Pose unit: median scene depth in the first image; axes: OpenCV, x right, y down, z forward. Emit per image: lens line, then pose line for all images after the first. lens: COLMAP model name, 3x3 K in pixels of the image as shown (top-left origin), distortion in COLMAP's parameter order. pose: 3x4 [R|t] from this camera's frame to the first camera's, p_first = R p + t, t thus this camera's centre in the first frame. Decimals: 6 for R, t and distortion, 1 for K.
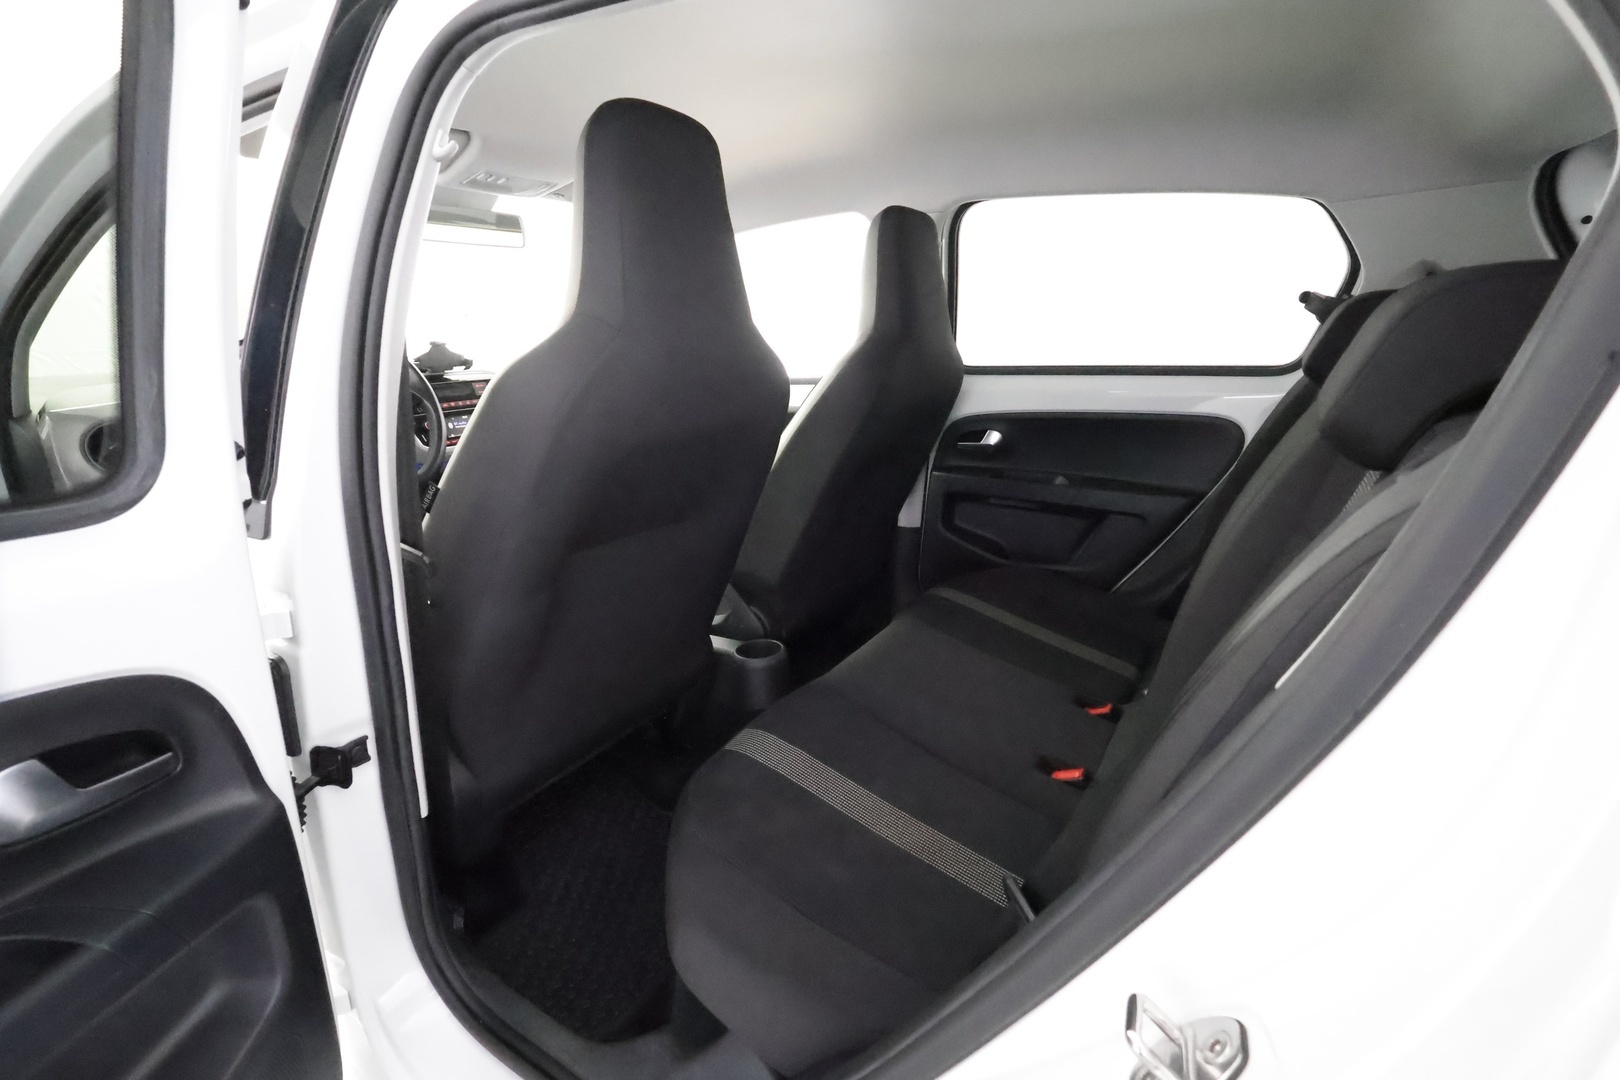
lens RADIAL K [[746.1, 0, 810.0], [0, 746.1, 540.0], [0, 0, 1]] dist [-0.000856, -0.000450]
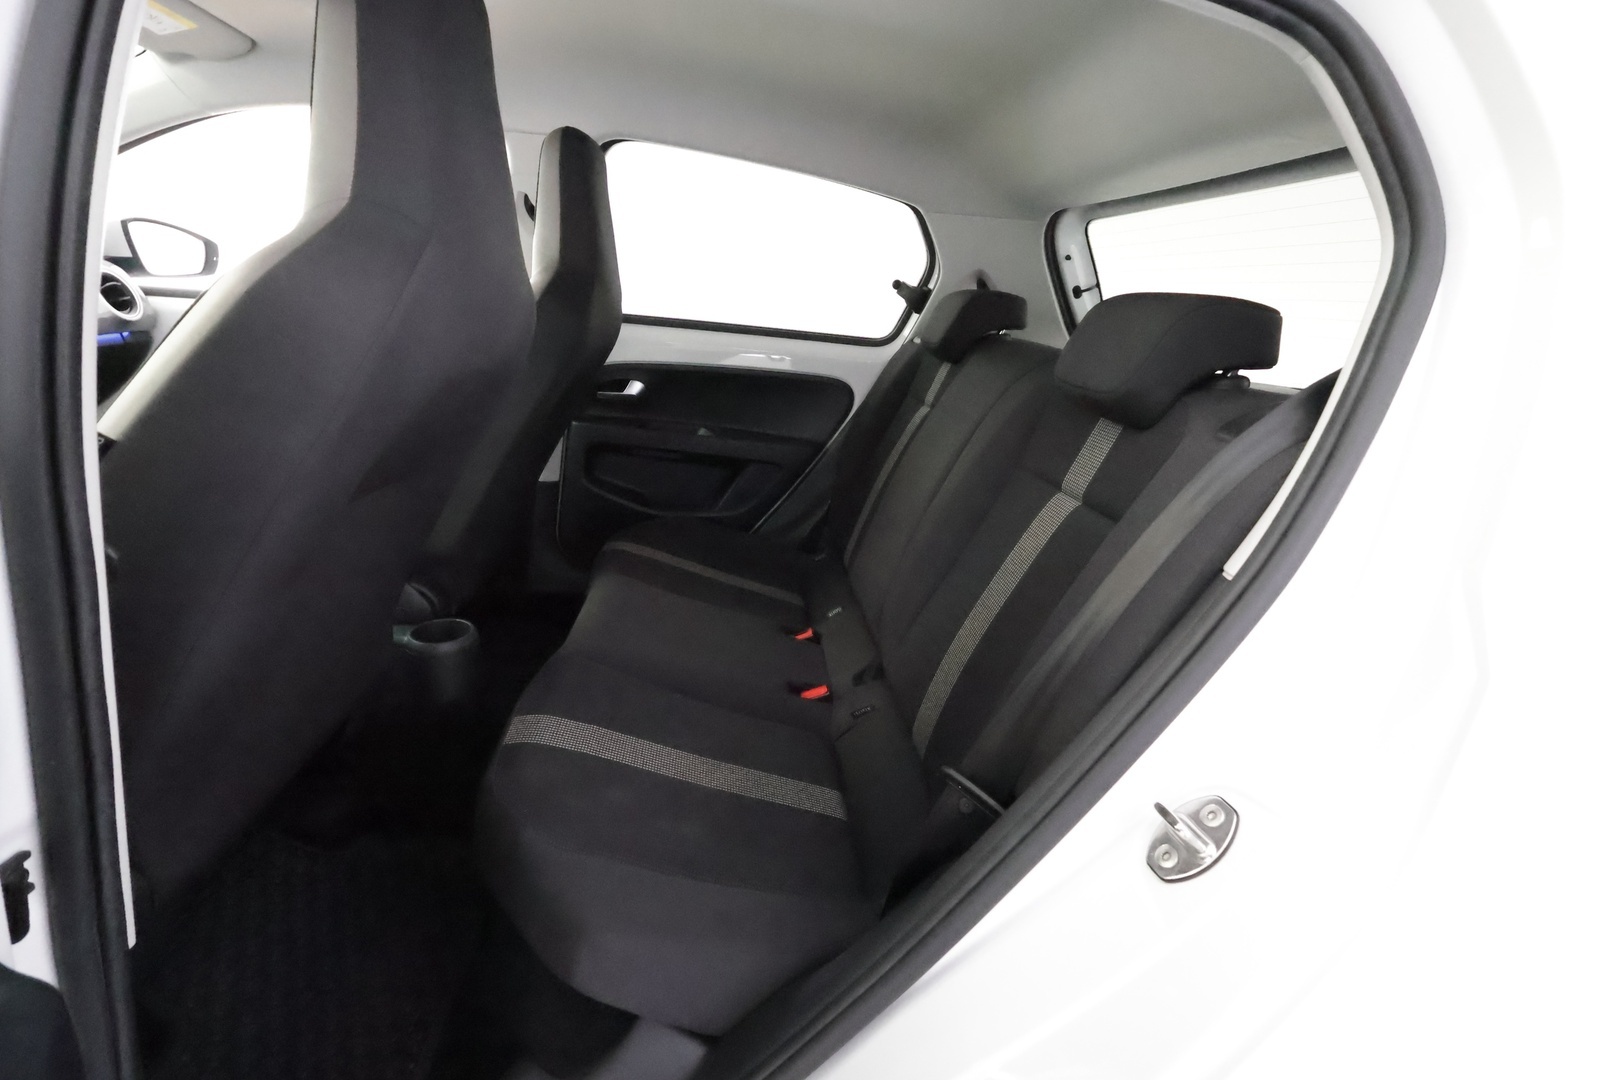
lens RADIAL K [[759.8, 0, 798.3], [0, 759.8, 547.6], [0, 0, 1]] dist [0.003446, 0.000881]
pose [[0.796249, -0.090535, 0.598157, -0.223267], [0.041673, 0.994598, 0.095066, -0.013621], [-0.603532, -0.050769, 0.795721, 0.055243]]
